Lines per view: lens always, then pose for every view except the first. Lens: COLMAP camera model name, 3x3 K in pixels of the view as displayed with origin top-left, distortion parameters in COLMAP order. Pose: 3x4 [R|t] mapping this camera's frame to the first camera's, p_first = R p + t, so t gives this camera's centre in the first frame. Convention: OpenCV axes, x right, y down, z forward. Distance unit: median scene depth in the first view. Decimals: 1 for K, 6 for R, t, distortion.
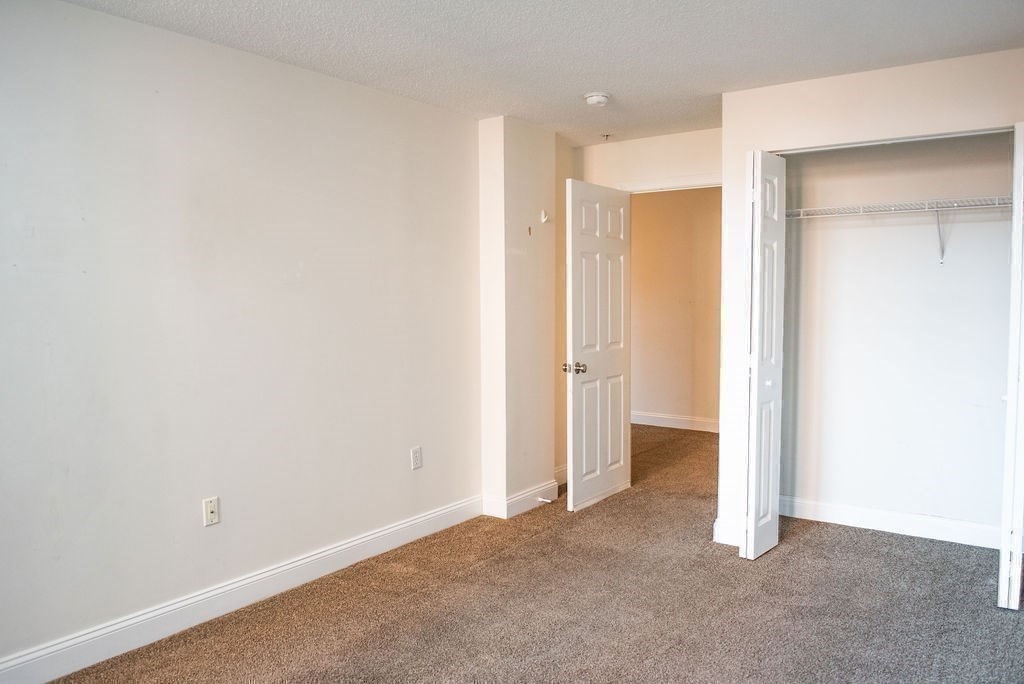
lens RADIAL K [[727.5, 0, 508.9], [0, 727.5, 341.2], [0, 0, 1]] dist [-0.046894, -0.007624]
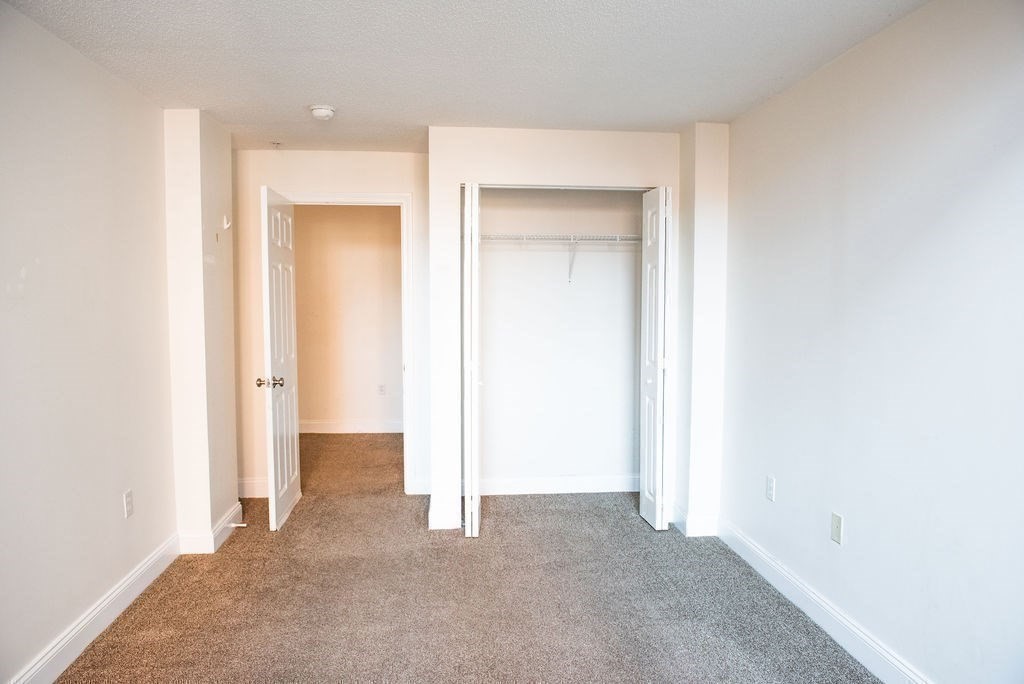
lens RADIAL K [[693.5, 0, 508.3], [0, 693.5, 342.6], [0, 0, 1]] dist [-0.056499, -0.003622]
pose [[0.750196, -0.038040, 0.660120, -0.306551], [0.036227, 0.999209, 0.016410, -0.021975], [-0.660222, 0.011604, 0.750980, 0.116781]]
